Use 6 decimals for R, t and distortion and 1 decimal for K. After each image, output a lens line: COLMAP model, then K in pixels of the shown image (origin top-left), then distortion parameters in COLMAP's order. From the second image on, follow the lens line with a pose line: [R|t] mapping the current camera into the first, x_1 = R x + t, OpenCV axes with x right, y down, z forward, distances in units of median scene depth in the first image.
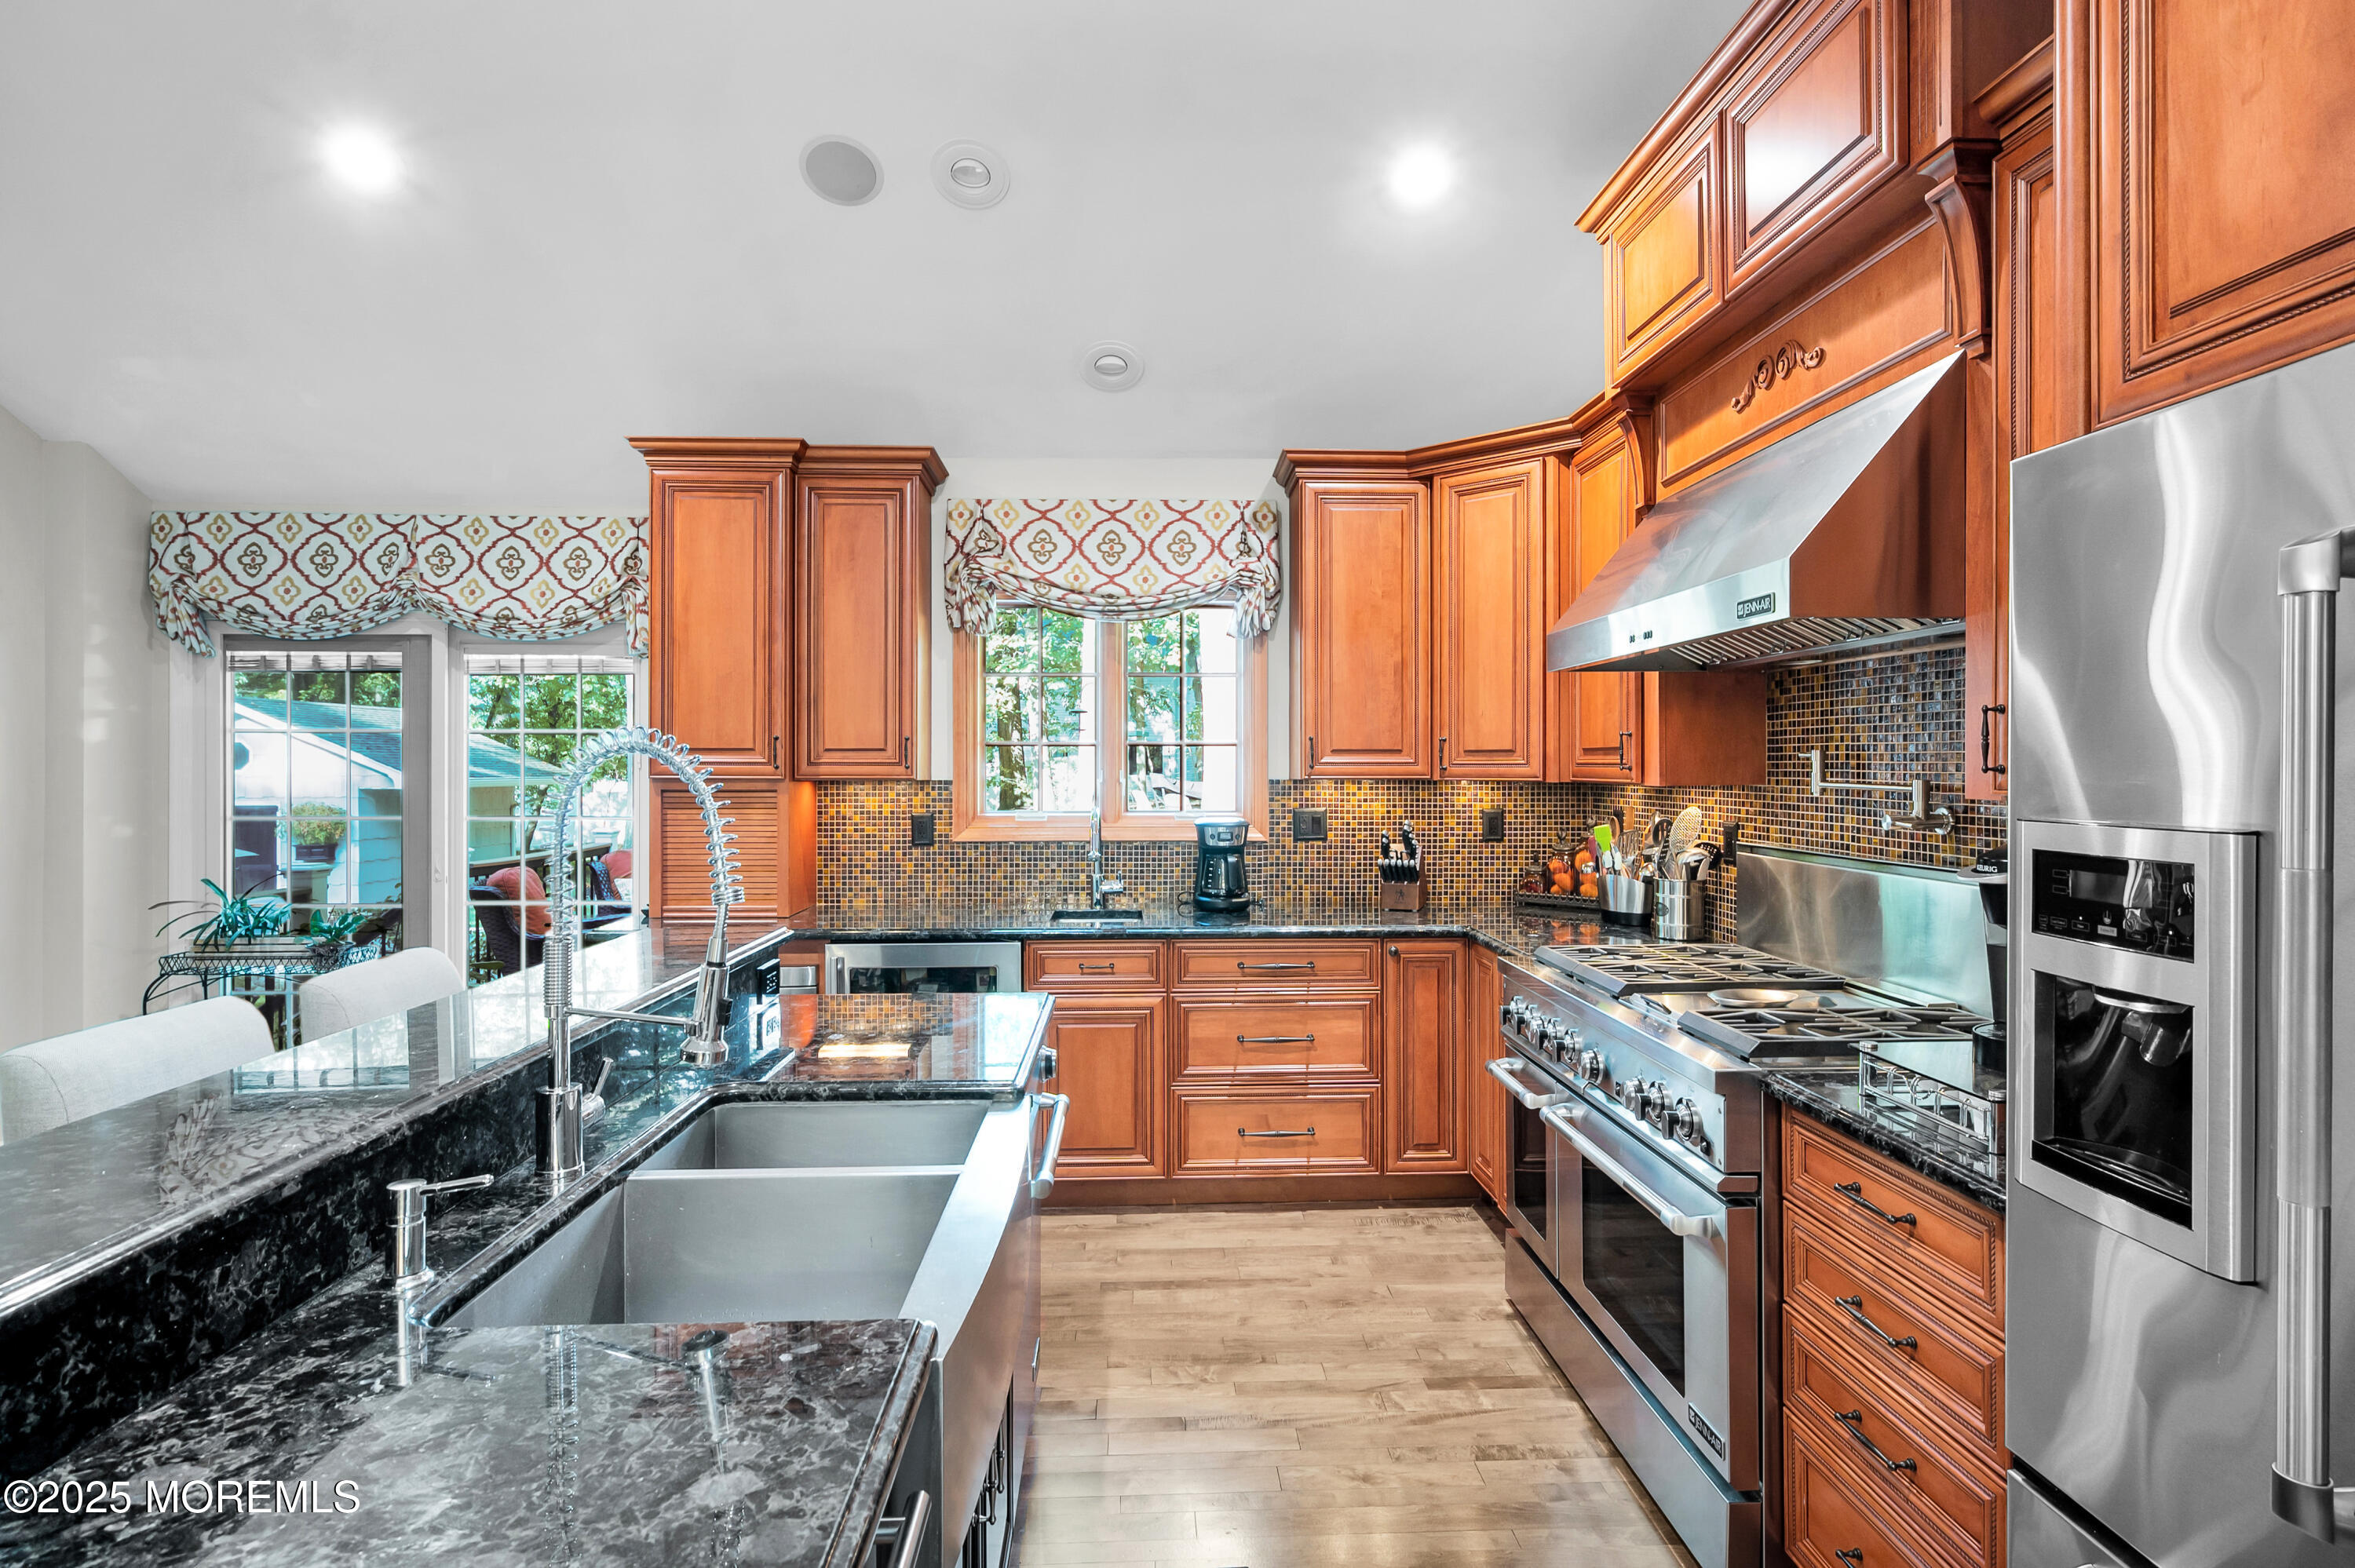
lens RADIAL K [[1198.4, 0, 1164.6], [0, 1198.4, 774.0], [0, 0, 1]] dist [-0.004612, 0.002035]
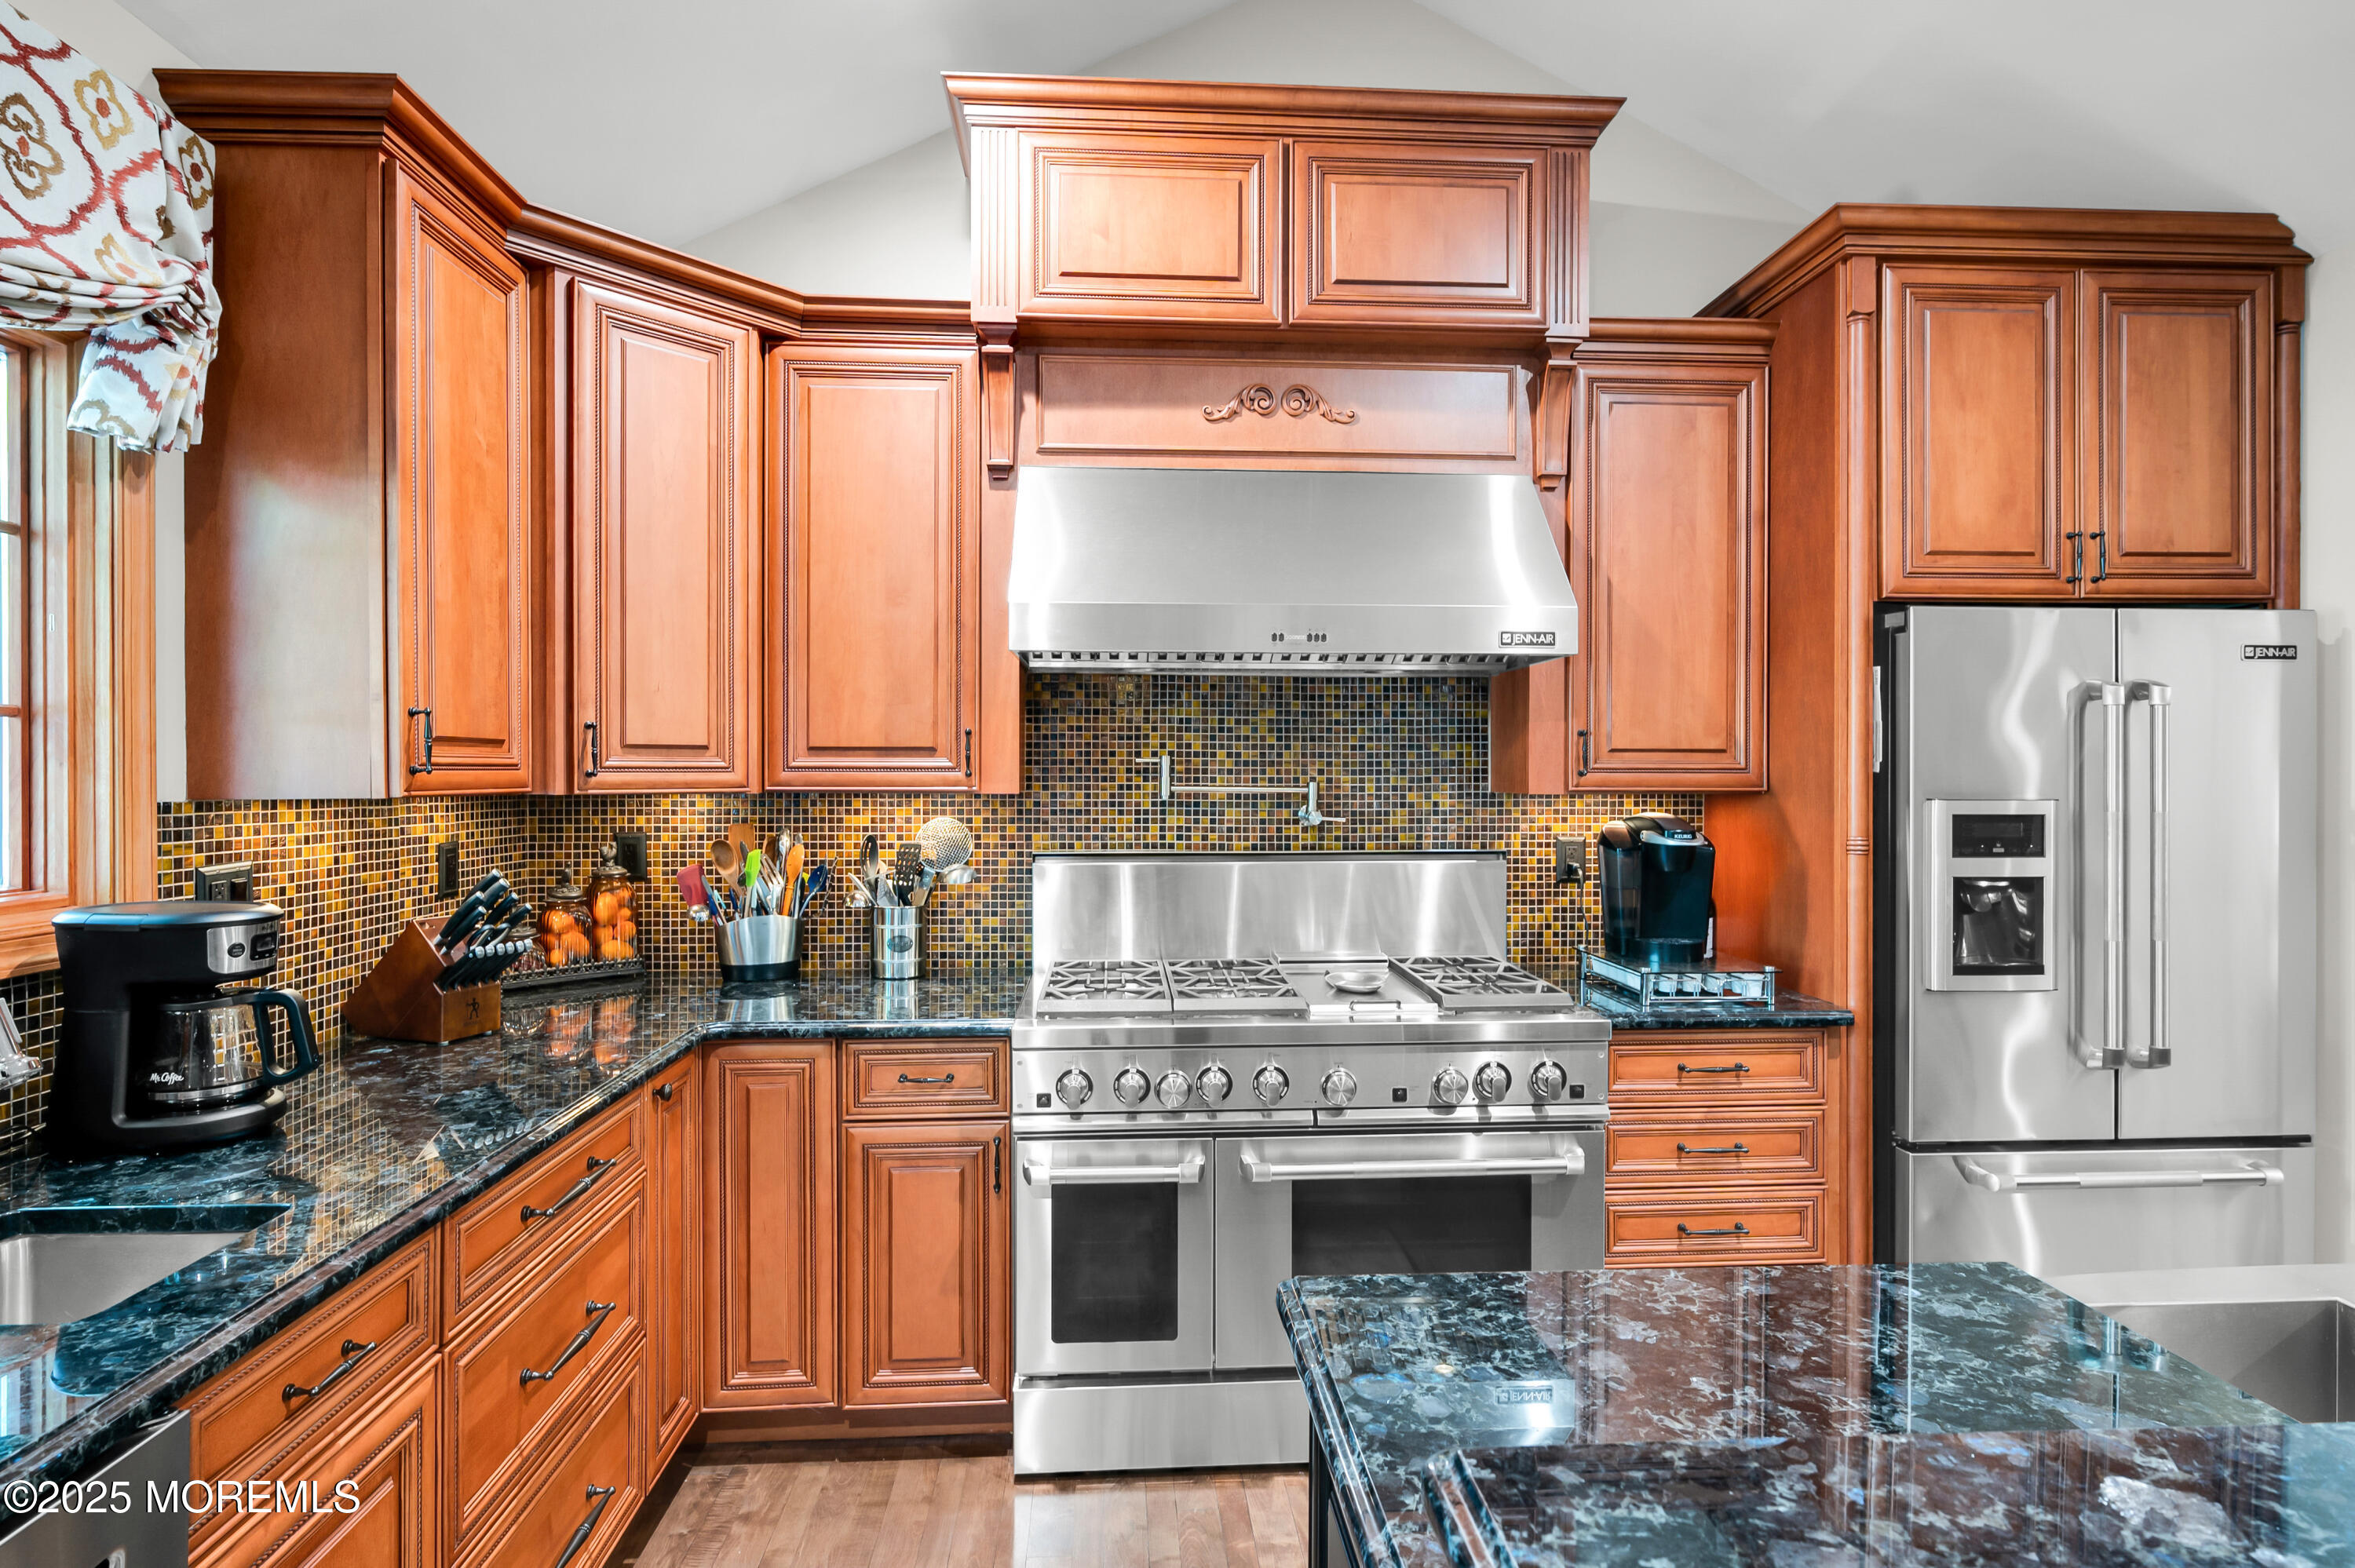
lens RADIAL K [[1198.4, 0, 1189.6], [0, 1198.4, 773.5], [0, 0, 1]] dist [-0.004612, 0.002035]
pose [[-0.029650, -0.002229, 0.999558, -0.504133], [0.006837, 0.999974, 0.002433, -0.006591], [-0.999537, 0.006906, -0.029634, 0.992811]]
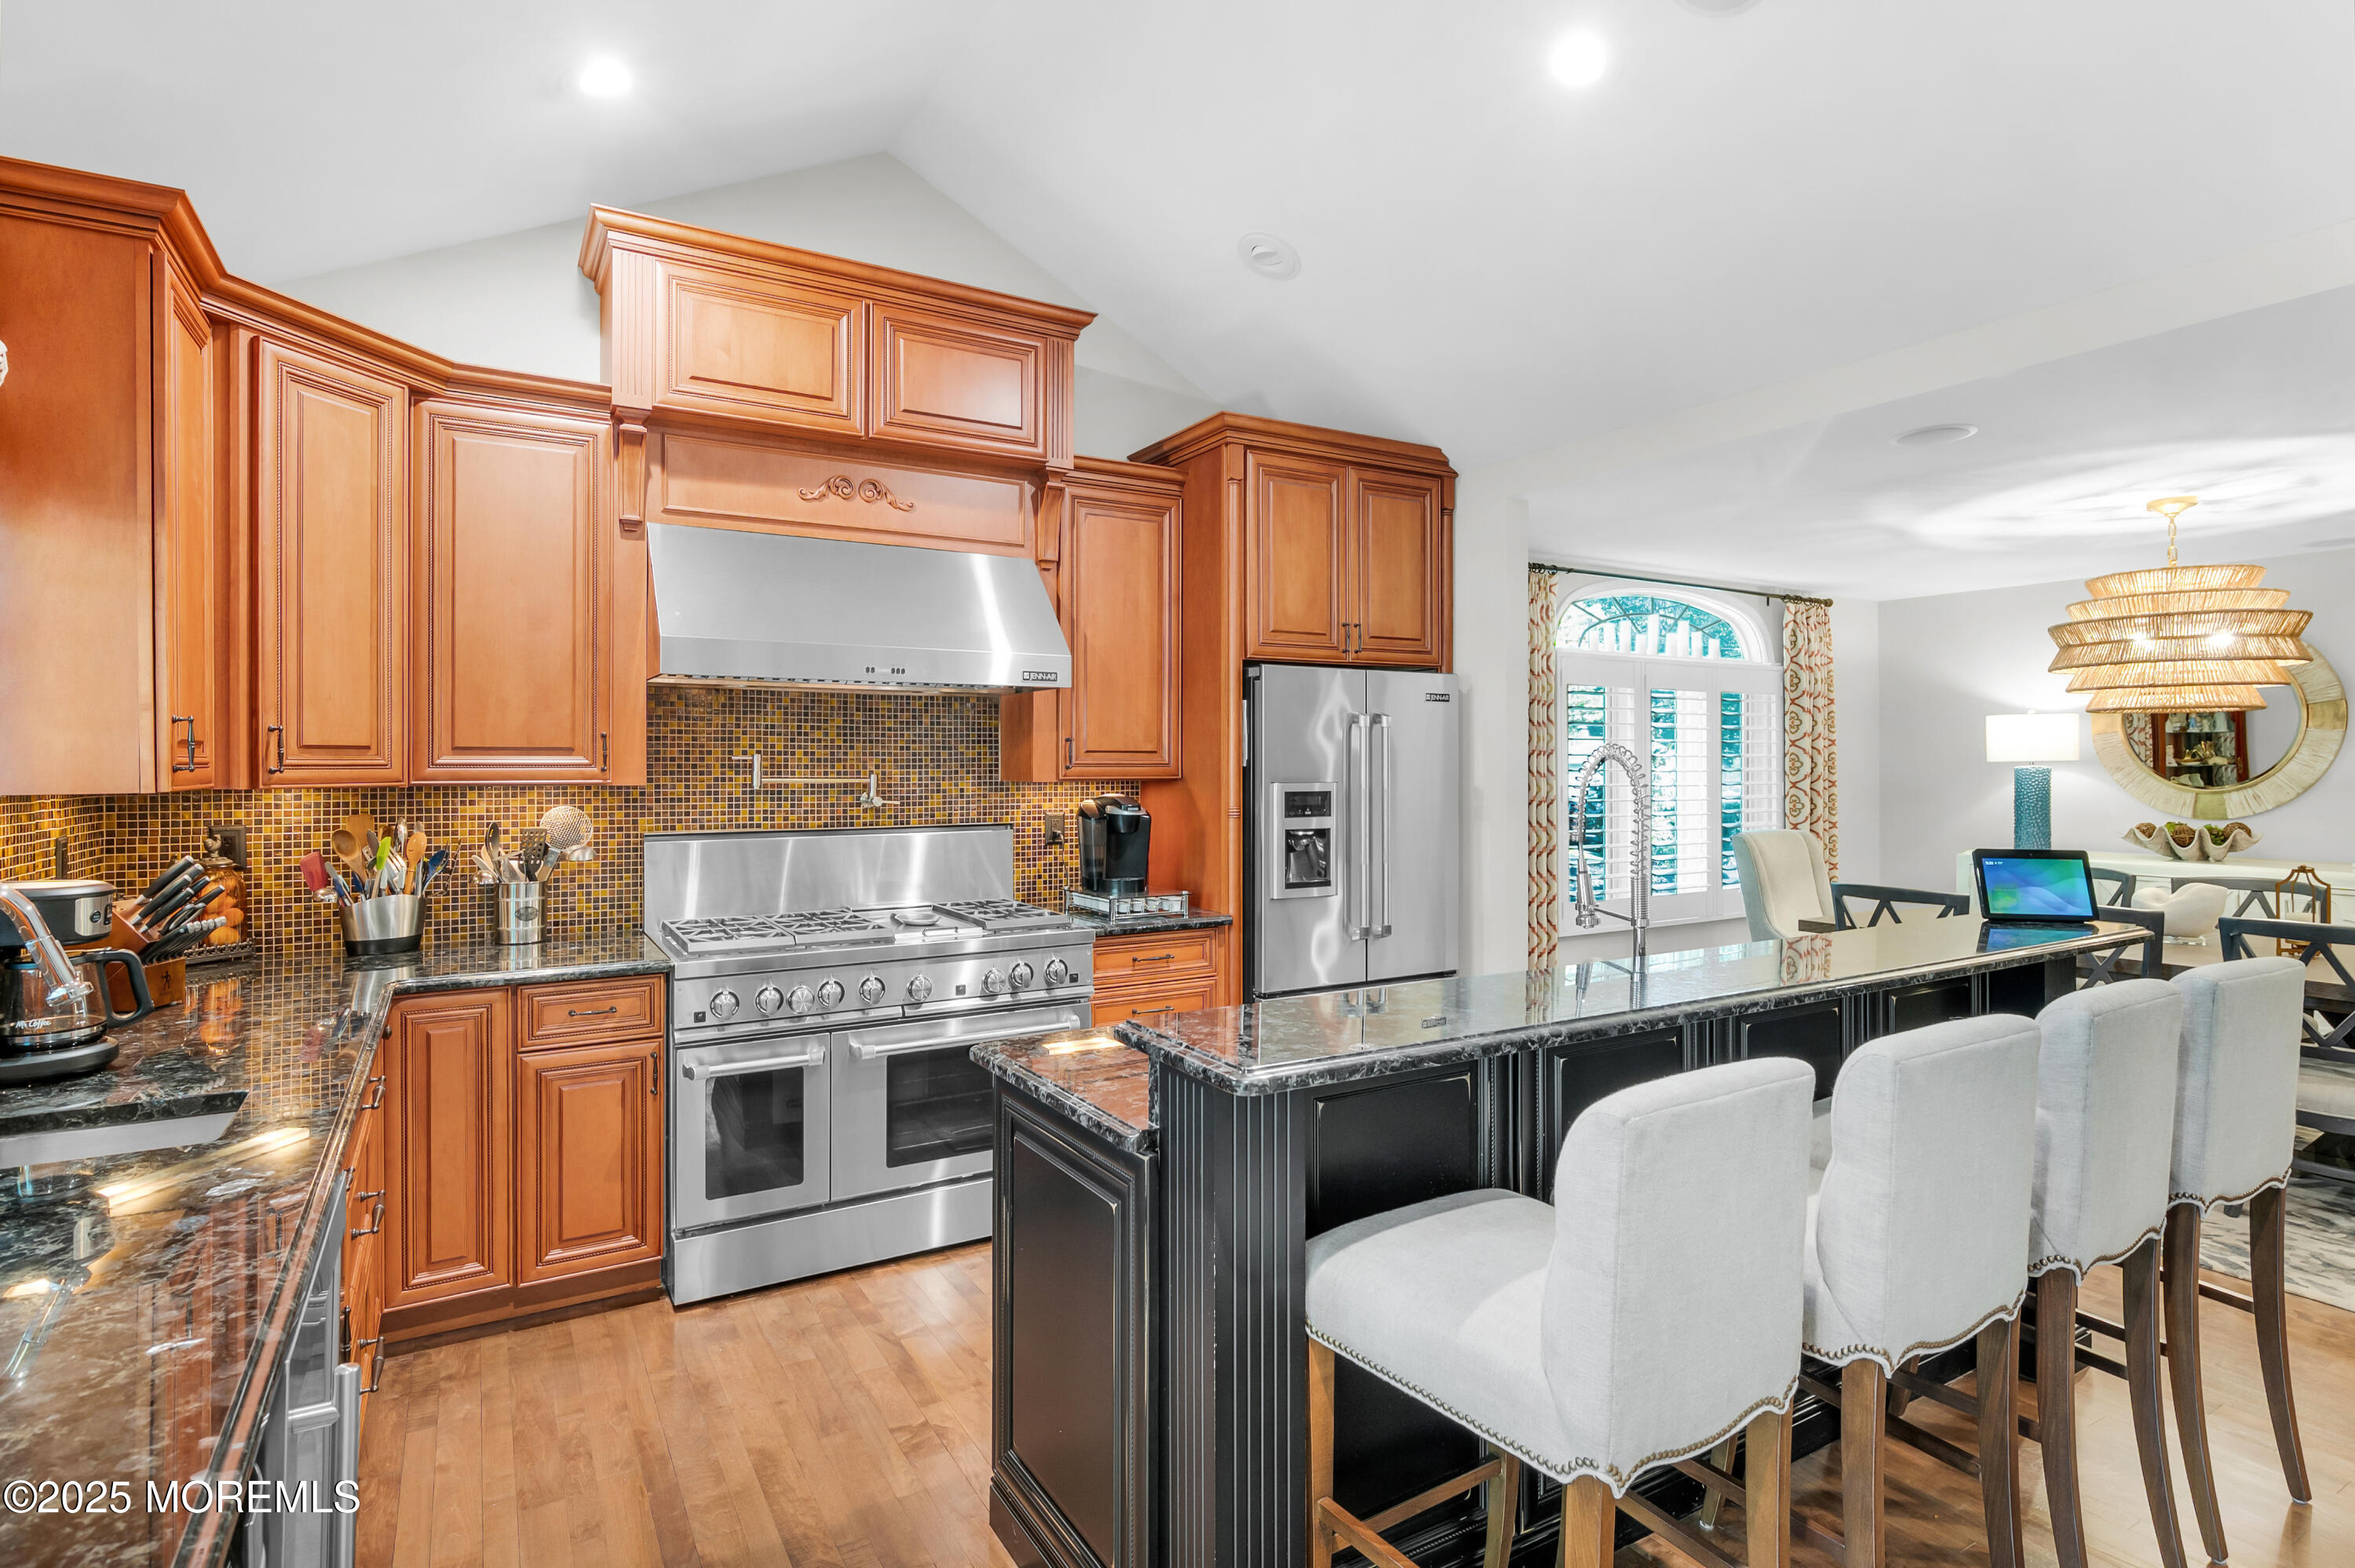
lens RADIAL K [[1198.4, 0, 1181.4], [0, 1198.4, 772.2], [0, 0, 1]] dist [-0.004612, 0.002035]
pose [[-0.486062, -0.006802, 0.873898, -0.839954], [0.007104, 0.999906, 0.011734, -0.012066], [-0.873896, 0.011912, -0.485968, 1.214490]]
